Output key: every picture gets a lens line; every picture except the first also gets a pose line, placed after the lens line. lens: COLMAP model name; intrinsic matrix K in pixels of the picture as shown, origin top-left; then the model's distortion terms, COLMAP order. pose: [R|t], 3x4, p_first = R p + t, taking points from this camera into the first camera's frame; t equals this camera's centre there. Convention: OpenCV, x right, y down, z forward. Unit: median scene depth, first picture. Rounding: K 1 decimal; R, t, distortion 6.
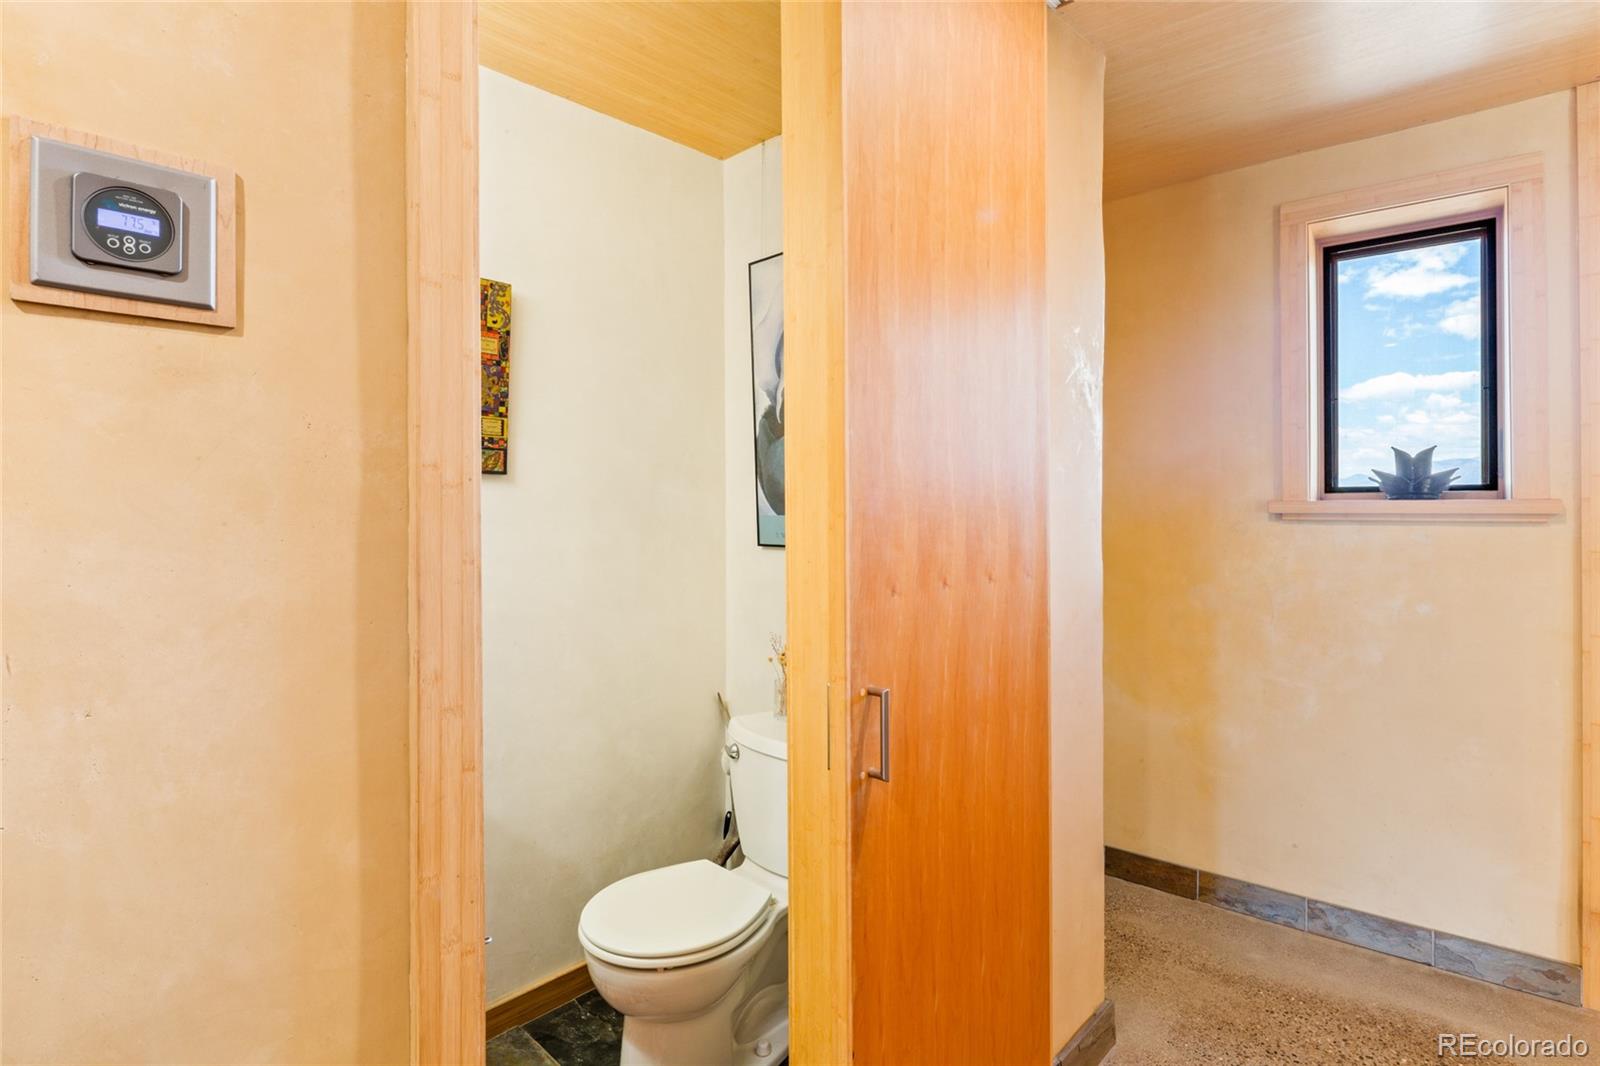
lens RADIAL K [[787.0, 0, 792.5], [0, 787.0, 499.3], [0, 0, 1]] dist [0.000285, -0.000628]
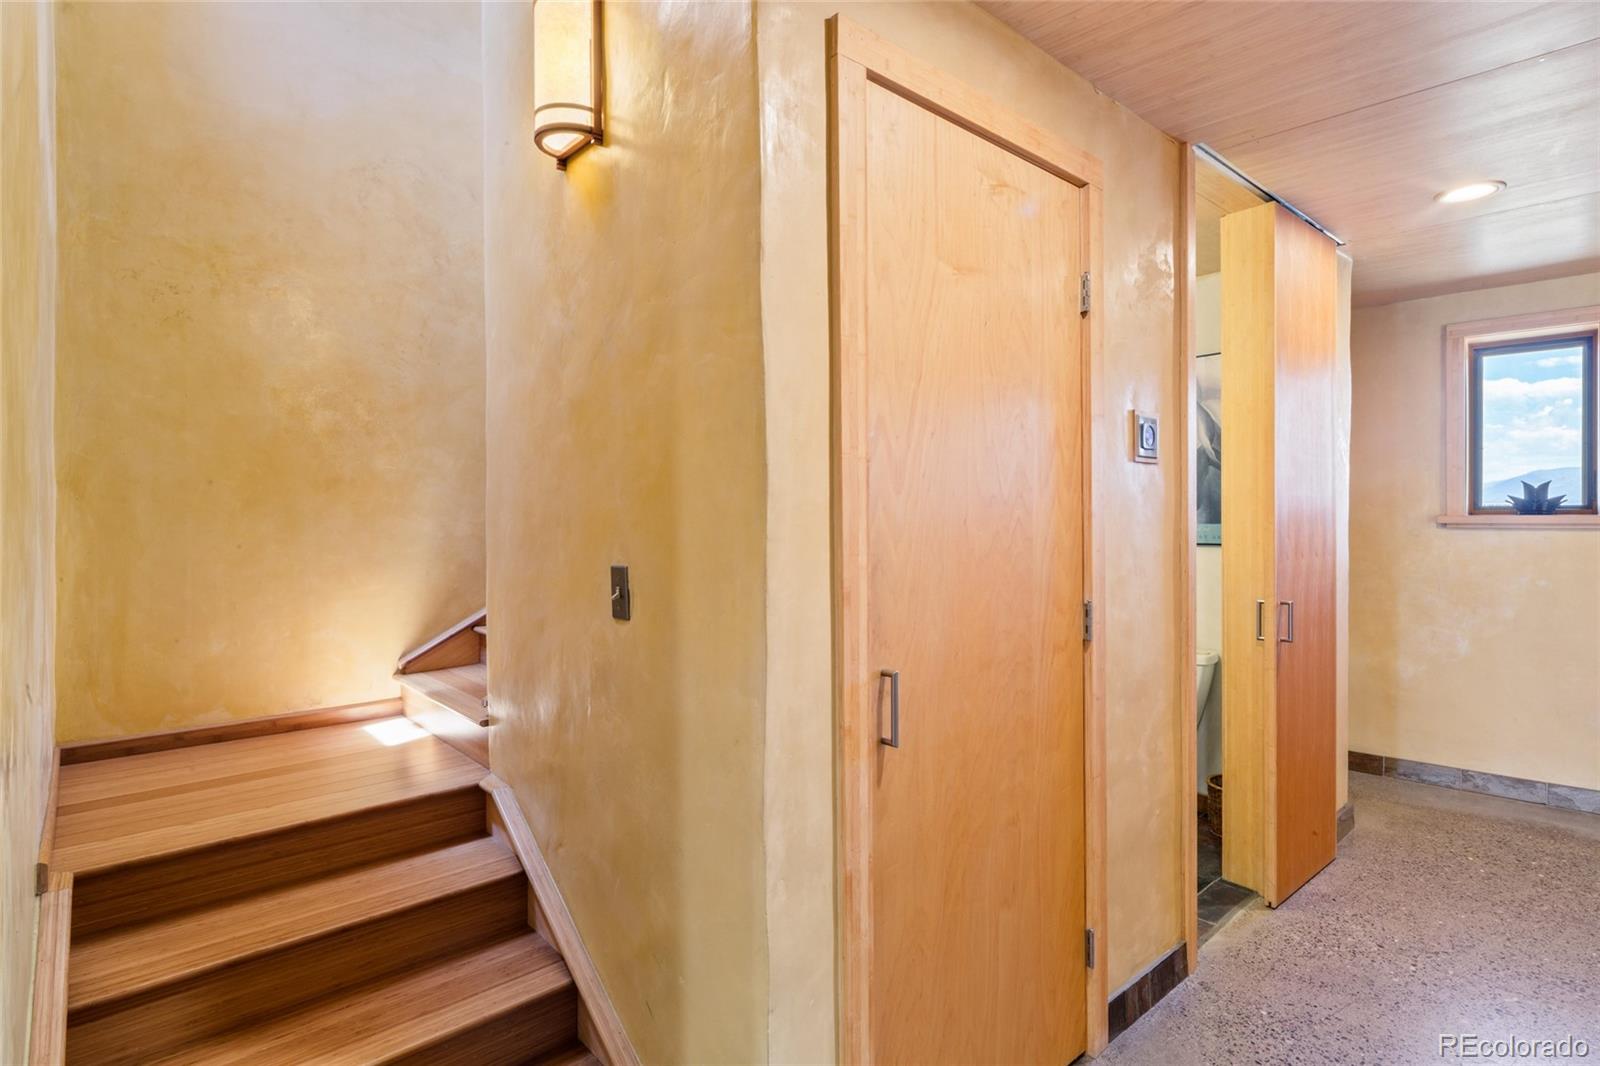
lens RADIAL K [[803.6, 0, 793.4], [0, 803.6, 520.8], [0, 0, 1]] dist [0.000662, -0.000251]
pose [[0.997953, -0.000636, -0.063943, -0.582614], [0.001282, 0.999949, 0.010059, -0.005094], [0.063933, -0.010120, 0.997903, -0.691190]]
